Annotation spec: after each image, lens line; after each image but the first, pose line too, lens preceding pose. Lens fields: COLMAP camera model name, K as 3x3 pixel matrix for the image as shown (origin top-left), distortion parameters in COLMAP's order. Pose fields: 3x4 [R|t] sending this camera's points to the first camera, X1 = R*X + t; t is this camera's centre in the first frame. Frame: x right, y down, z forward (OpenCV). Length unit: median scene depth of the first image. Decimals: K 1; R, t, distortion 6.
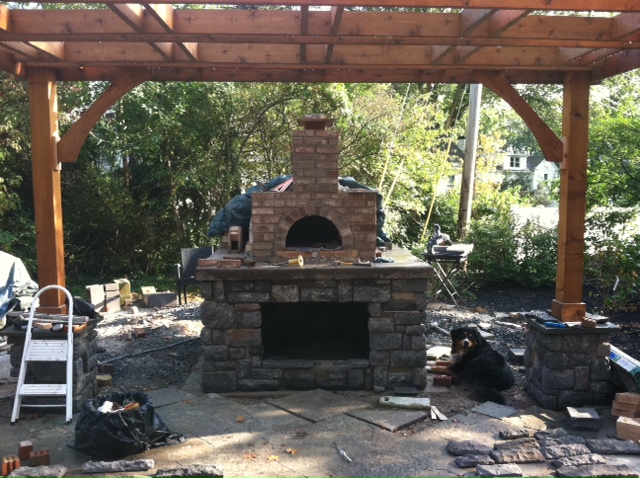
lens RADIAL K [[605.2, 0, 320.0], [0, 605.2, 239.0], [0, 0, 1]] dist [0.003527, 0.002430]
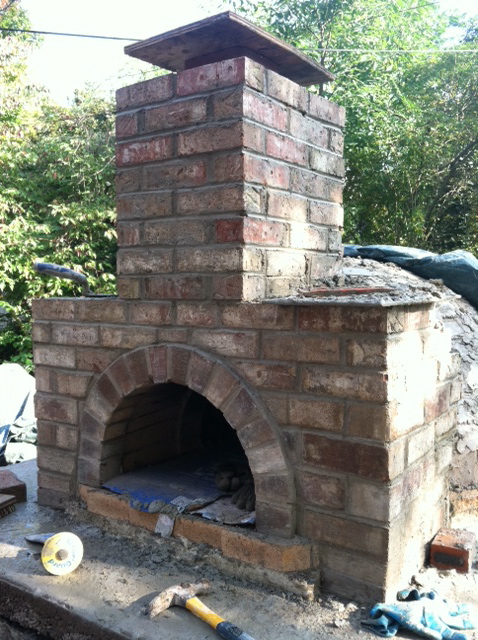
lens RADIAL K [[605.2, 0, 239.0], [0, 605.2, 320.0], [0, 0, 1]] dist [0.003527, 0.002430]
pose [[0.794279, 0.029276, -0.606848, 0.183259], [-0.050365, 0.998573, -0.017747, -0.064711], [0.605462, 0.044660, 0.794620, 0.796821]]
